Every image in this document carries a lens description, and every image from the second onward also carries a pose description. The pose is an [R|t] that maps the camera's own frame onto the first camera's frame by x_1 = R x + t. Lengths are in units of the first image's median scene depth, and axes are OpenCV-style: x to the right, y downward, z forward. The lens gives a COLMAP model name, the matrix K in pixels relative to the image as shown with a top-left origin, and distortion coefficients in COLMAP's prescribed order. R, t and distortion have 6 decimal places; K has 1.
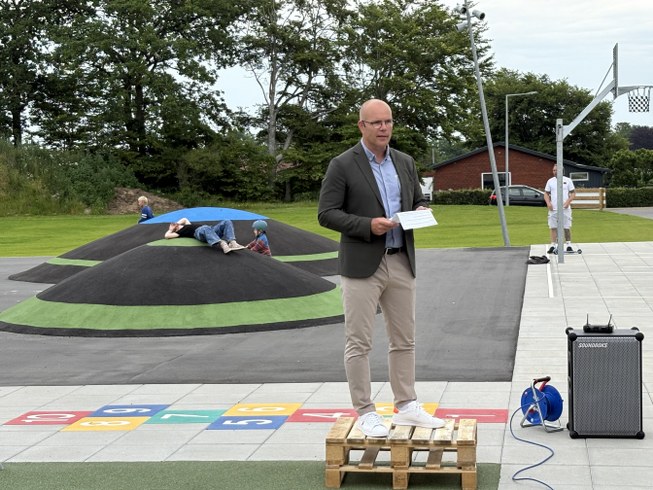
lens RADIAL K [[1375.5, 0, 326.5], [0, 1375.5, 245.0], [0, 0, 1]] dist [0.358910, -1.829719]
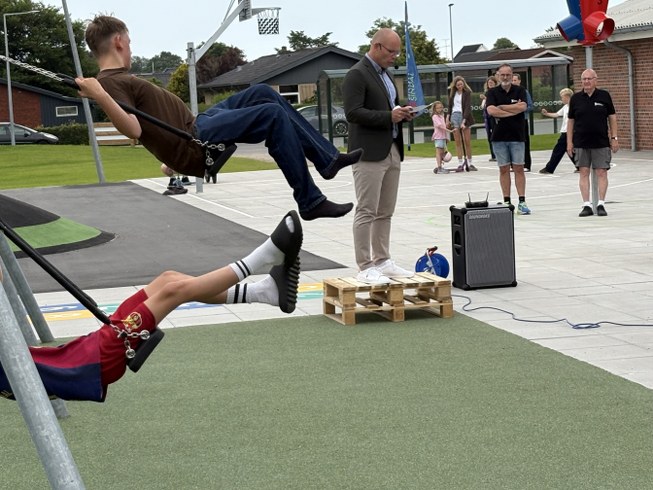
lens RADIAL K [[1744.2, 0, 326.5], [0, 1744.2, 245.0], [0, 0, 1]] dist [0.379577, -0.205363]
pose [[0.930772, -0.056543, 0.361201, -0.151969], [0.048089, 0.998319, 0.032359, 0.011523], [-0.362424, -0.012749, 0.931926, -0.130525]]
